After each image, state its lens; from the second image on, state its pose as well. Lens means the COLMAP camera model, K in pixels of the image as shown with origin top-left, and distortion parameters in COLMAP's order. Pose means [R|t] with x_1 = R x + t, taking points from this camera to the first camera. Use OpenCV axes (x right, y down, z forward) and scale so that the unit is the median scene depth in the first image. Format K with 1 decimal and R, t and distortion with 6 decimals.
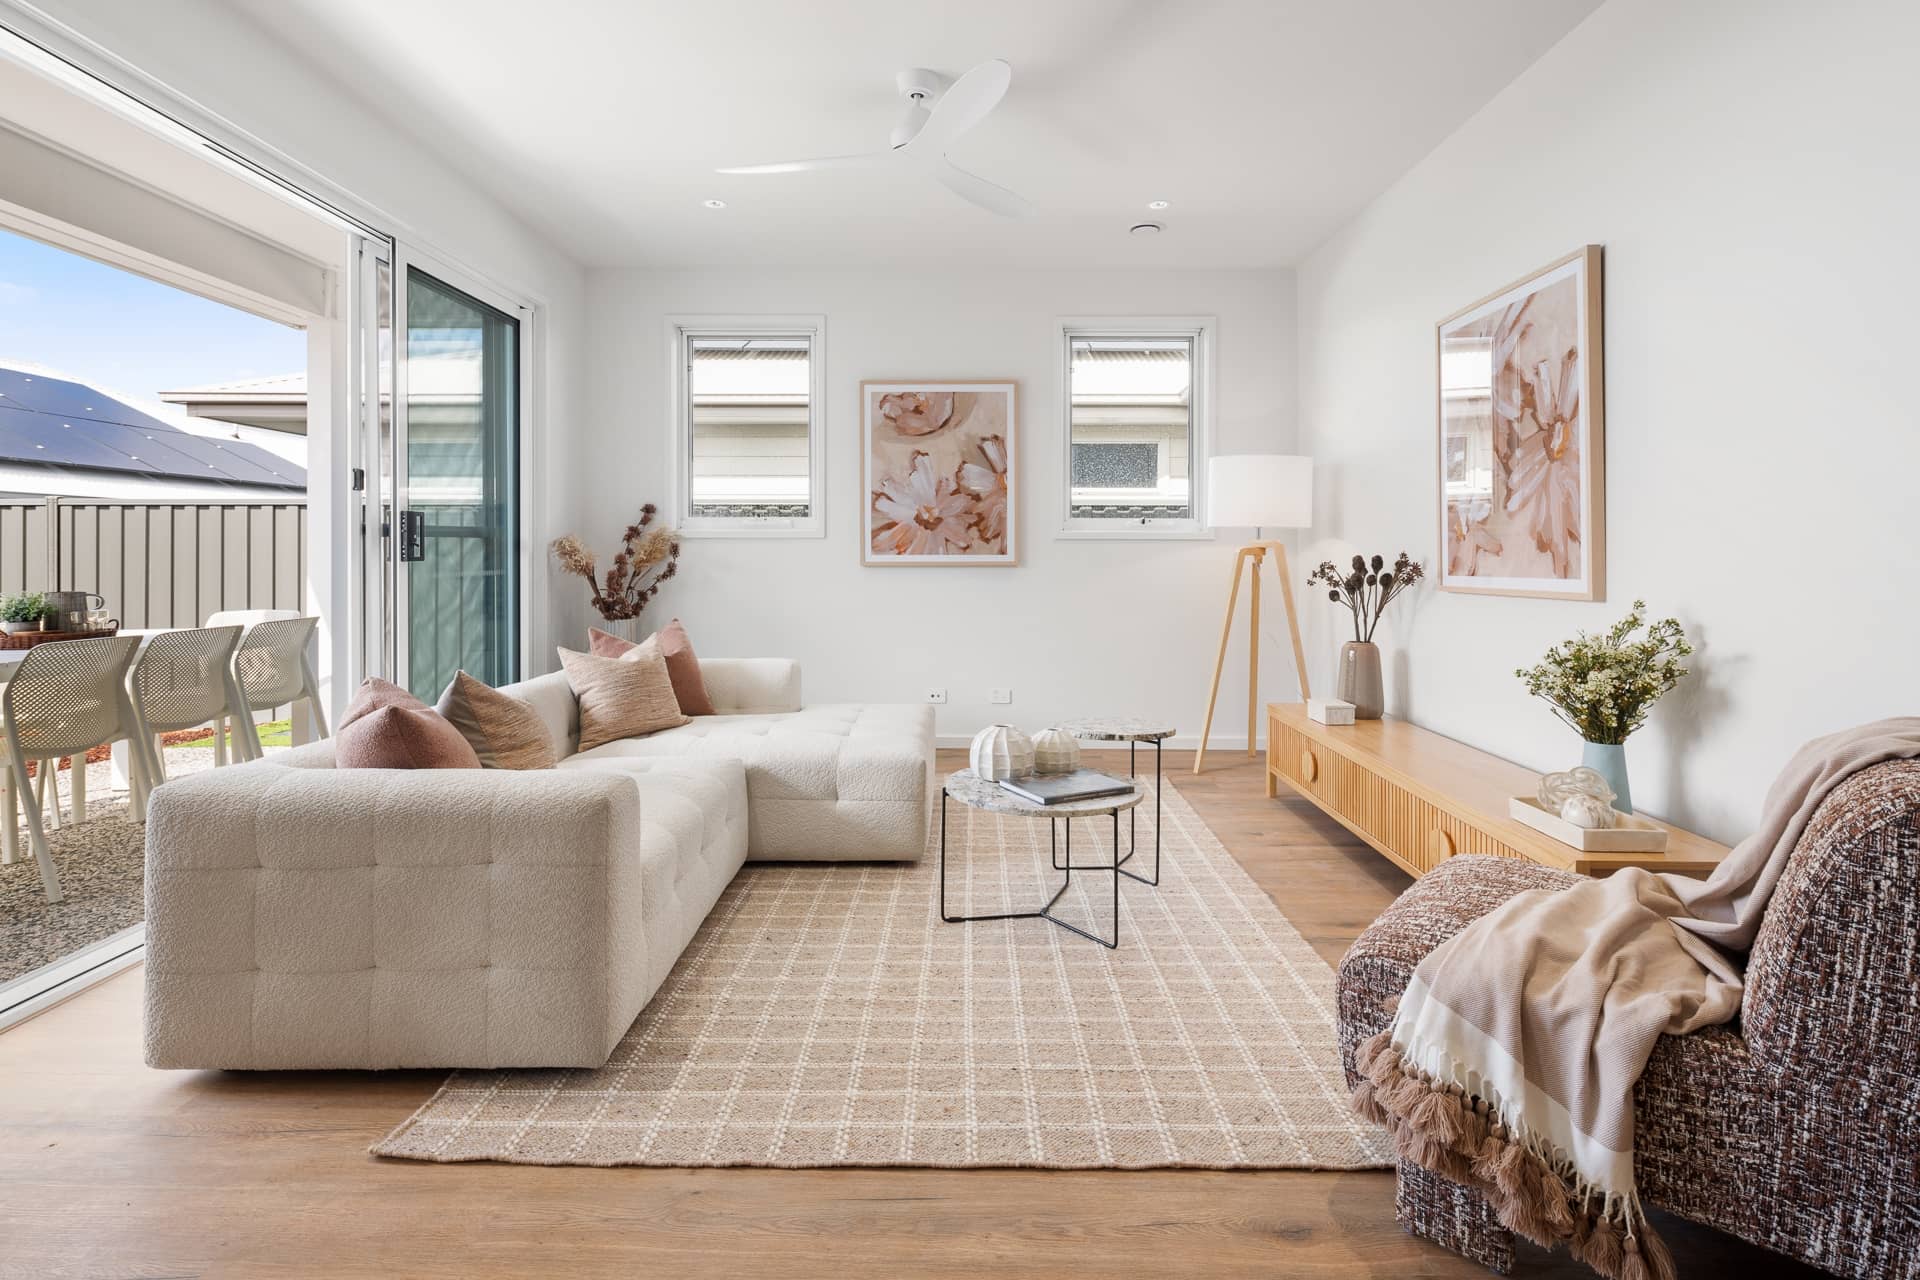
lens RADIAL K [[921.0, 0, 974.5], [0, 921.0, 546.0], [0, 0, 1]] dist [0.002541, -0.000893]
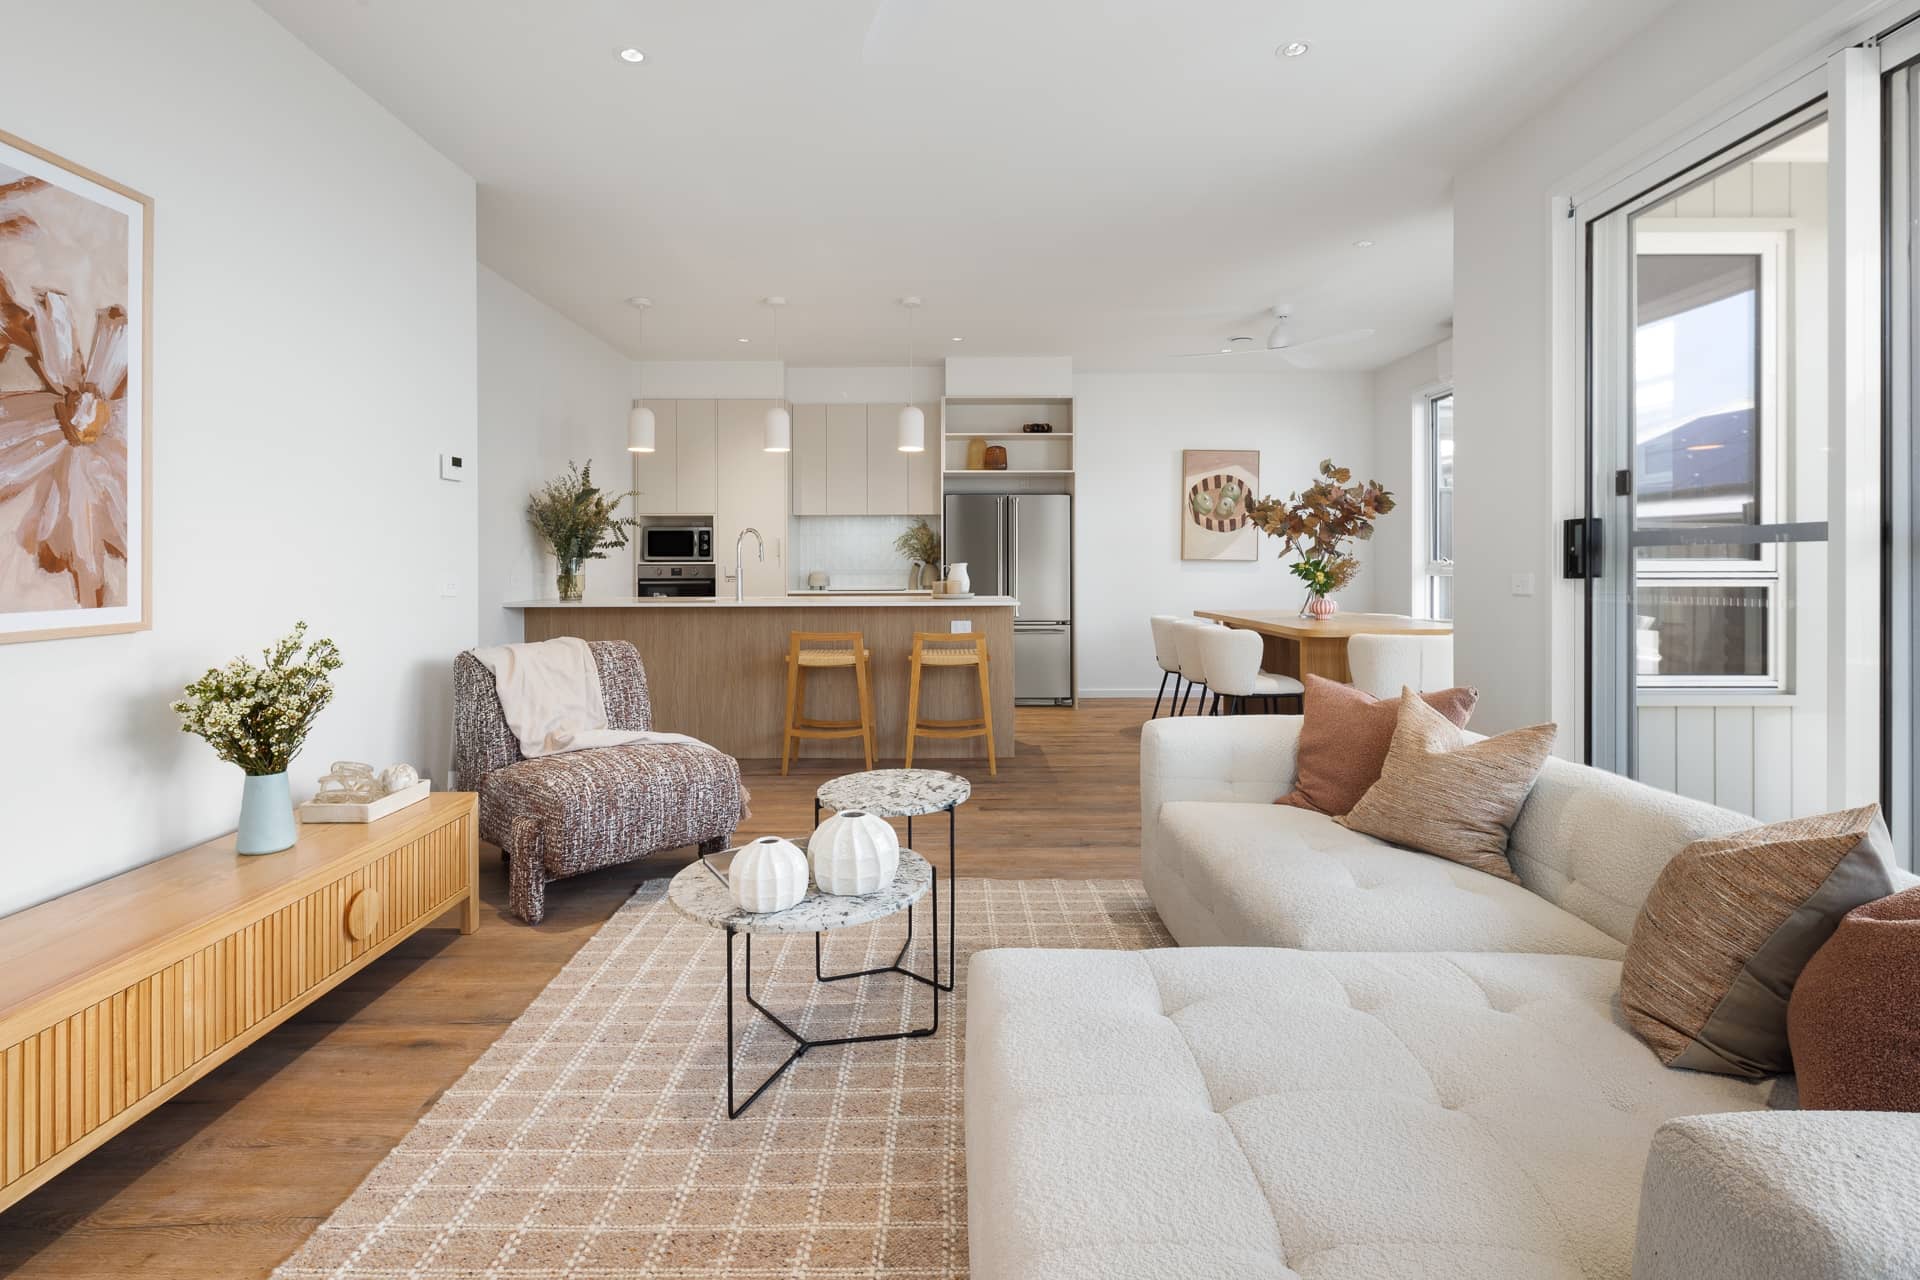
lens RADIAL K [[921.0, 0, 963.5], [0, 921.0, 570.3], [0, 0, 1]] dist [0.002541, -0.000893]
pose [[-0.999918, 0.001552, -0.012740, -0.046552], [0.001557, 0.999999, -0.000351, 0.006785], [0.012739, -0.000371, -0.999919, 1.727862]]
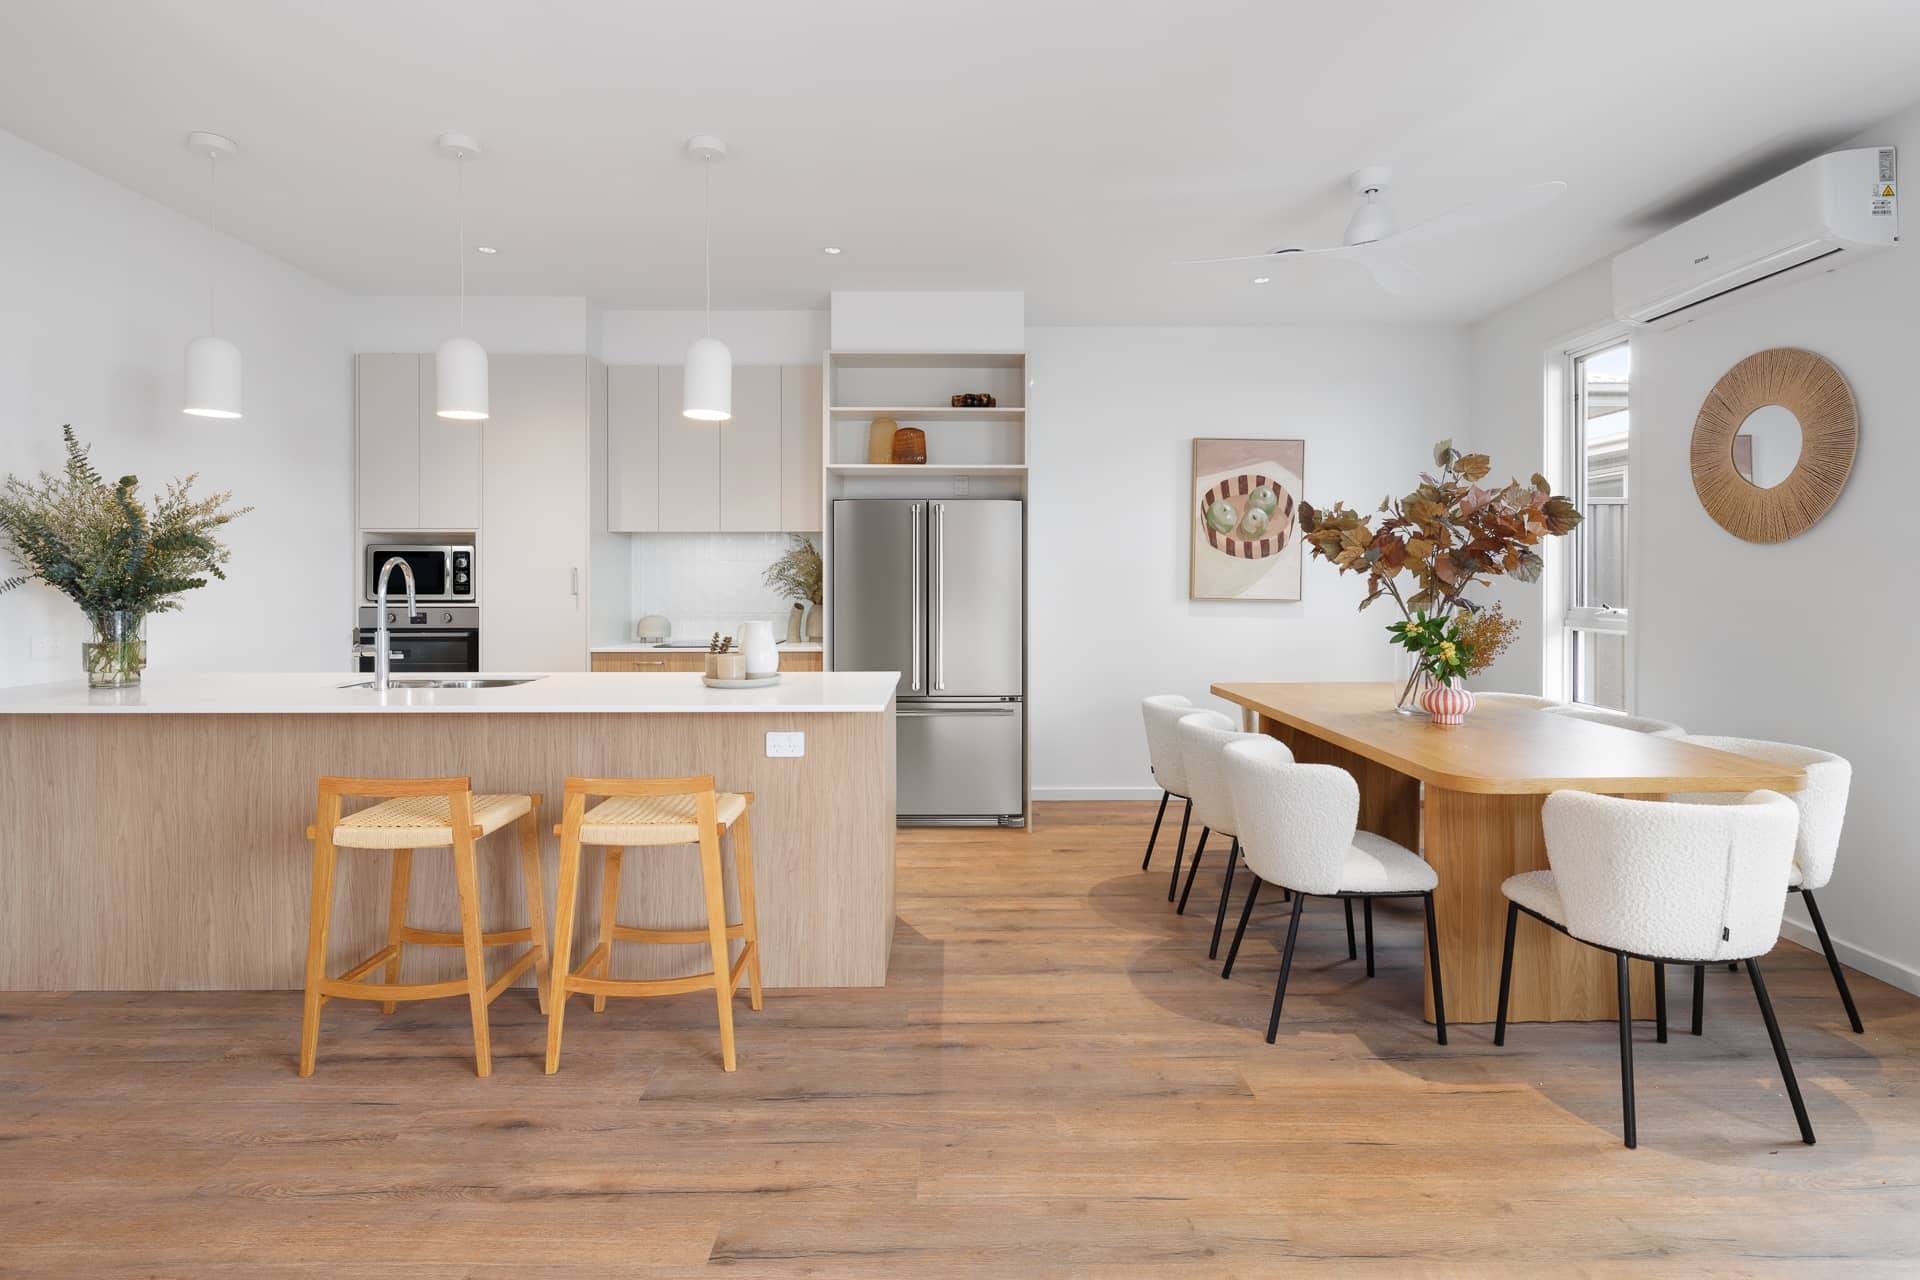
lens RADIAL K [[921.0, 0, 978.2], [0, 921.0, 578.2], [0, 0, 1]] dist [0.002541, -0.000893]
pose [[-0.999680, -0.001500, -0.025260, -0.253057], [-0.001325, 0.999975, -0.006909, -0.053669], [0.025270, -0.006873, -0.999657, 0.851369]]
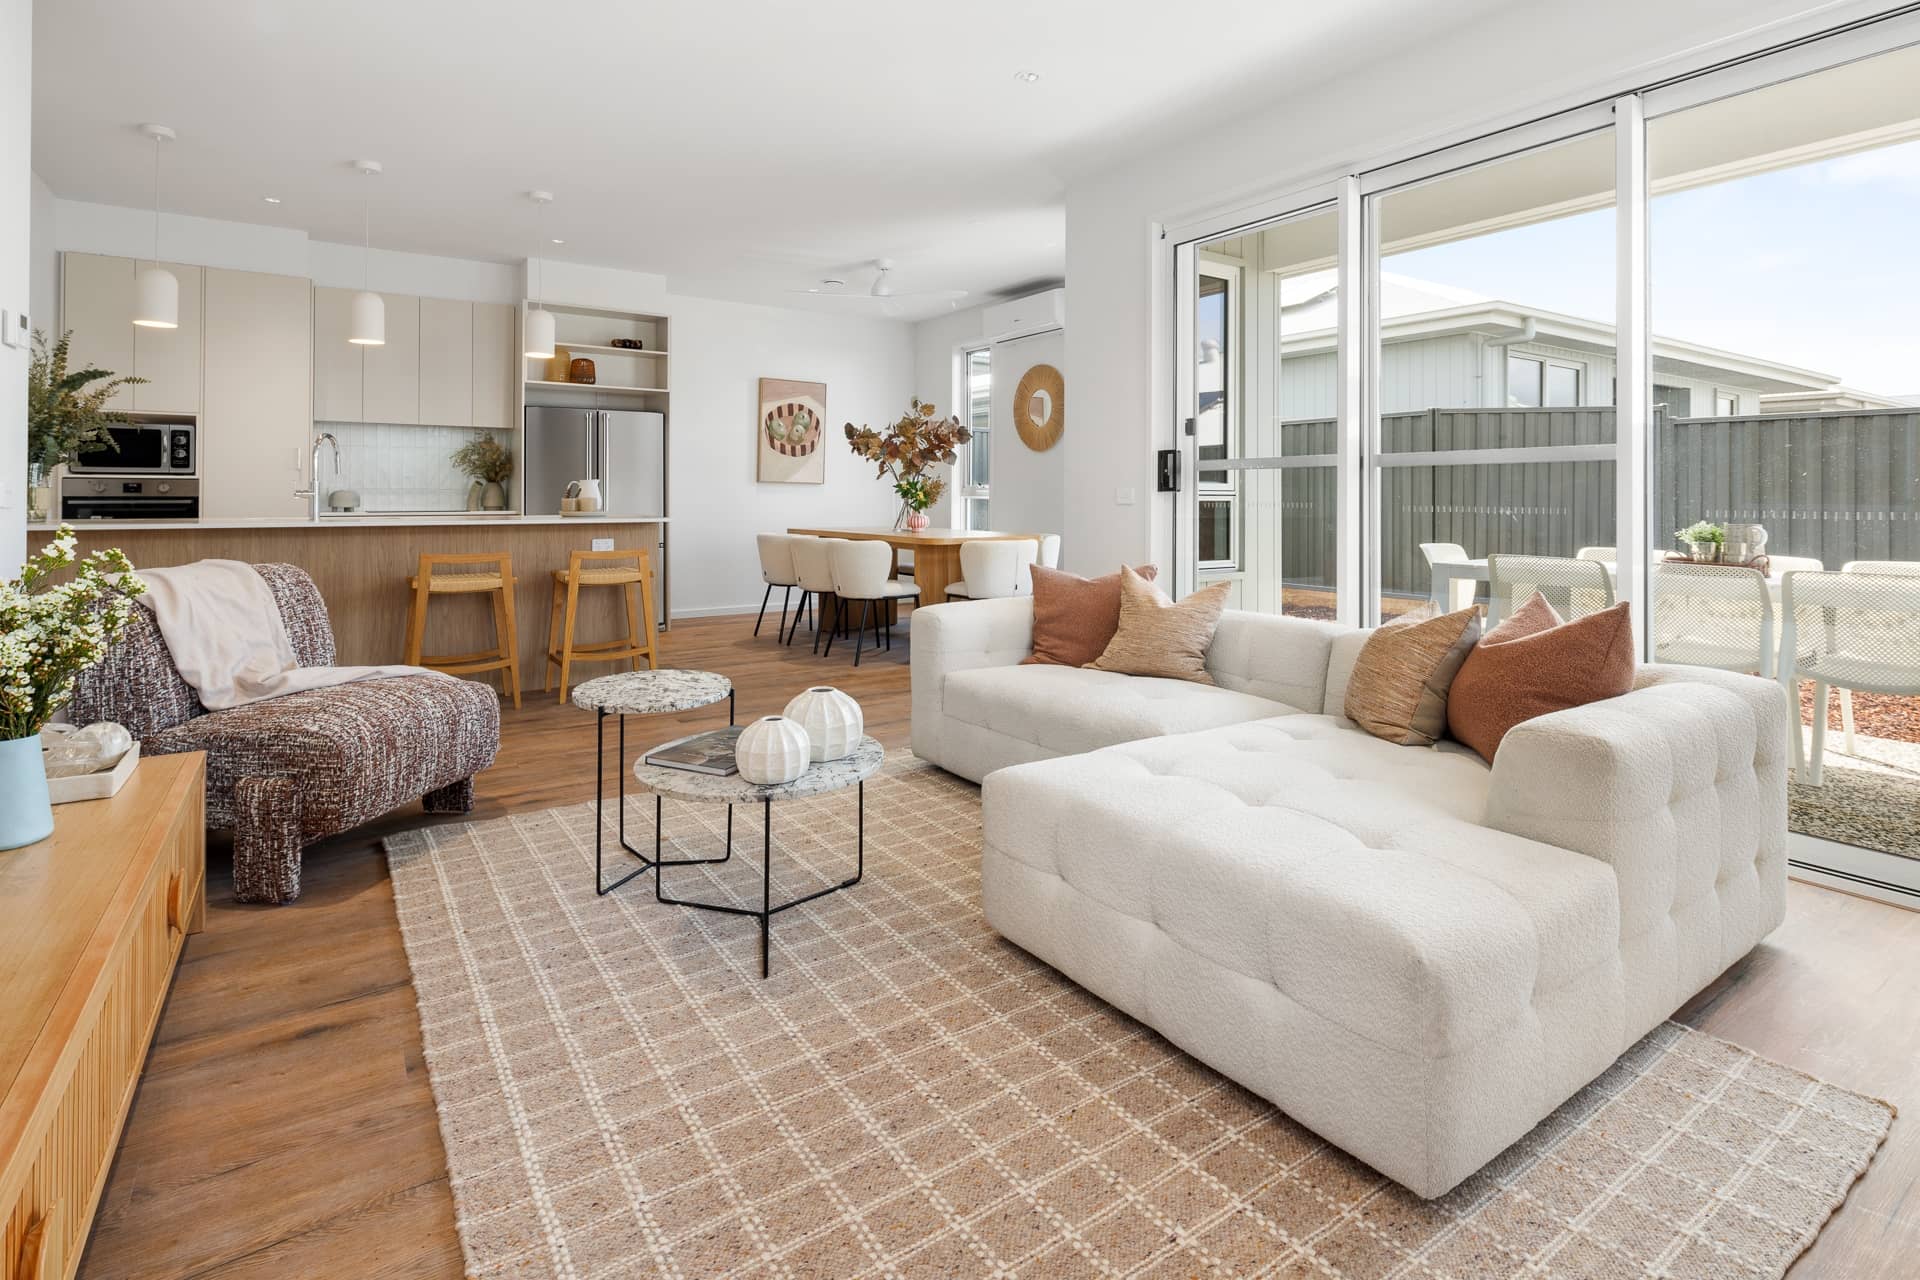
lens RADIAL K [[921.0, 0, 961.4], [0, 921.0, 496.4], [0, 0, 1]] dist [0.002541, -0.000893]
pose [[-0.822988, -0.003972, -0.568046, 0.385970], [-0.002039, 0.999990, -0.004038, 0.031940], [0.568056, -0.002165, -0.822987, 1.733545]]
